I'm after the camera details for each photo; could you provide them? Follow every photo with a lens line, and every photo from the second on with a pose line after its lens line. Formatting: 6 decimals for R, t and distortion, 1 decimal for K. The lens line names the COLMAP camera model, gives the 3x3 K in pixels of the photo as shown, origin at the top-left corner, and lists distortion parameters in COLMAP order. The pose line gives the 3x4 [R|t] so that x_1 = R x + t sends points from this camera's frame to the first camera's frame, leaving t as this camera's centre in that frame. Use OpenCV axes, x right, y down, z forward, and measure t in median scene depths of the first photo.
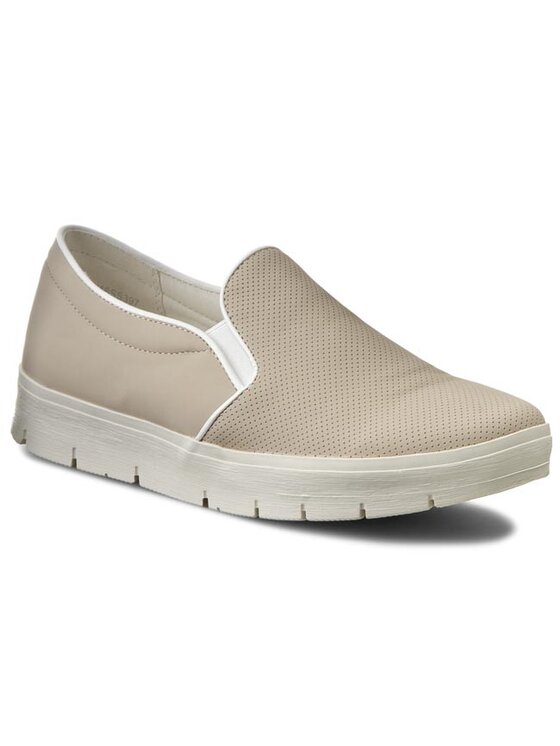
lens RADIAL K [[3224.1, 0, 279.2], [0, 3224.1, 369.1], [0, 0, 1]] dist [-1.127027, 0.000000]
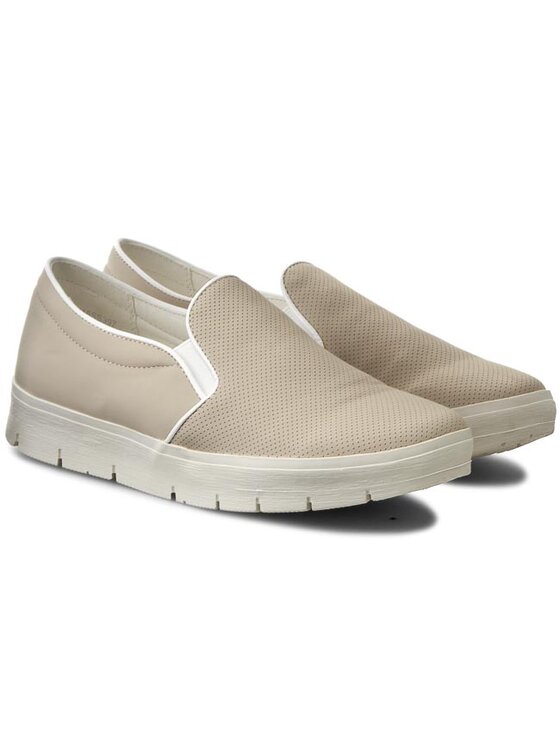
lens RADIAL K [[2241.6, 0, 281.2], [0, 2241.6, 376.8], [0, 0, 1]] dist [-0.621625, 0.000000]
pose [[0.999373, 0.000702, 0.035395, -0.012674], [-0.000305, 0.999937, -0.011205, 0.007403], [-0.035401, 0.011187, 0.999311, 0.195484]]
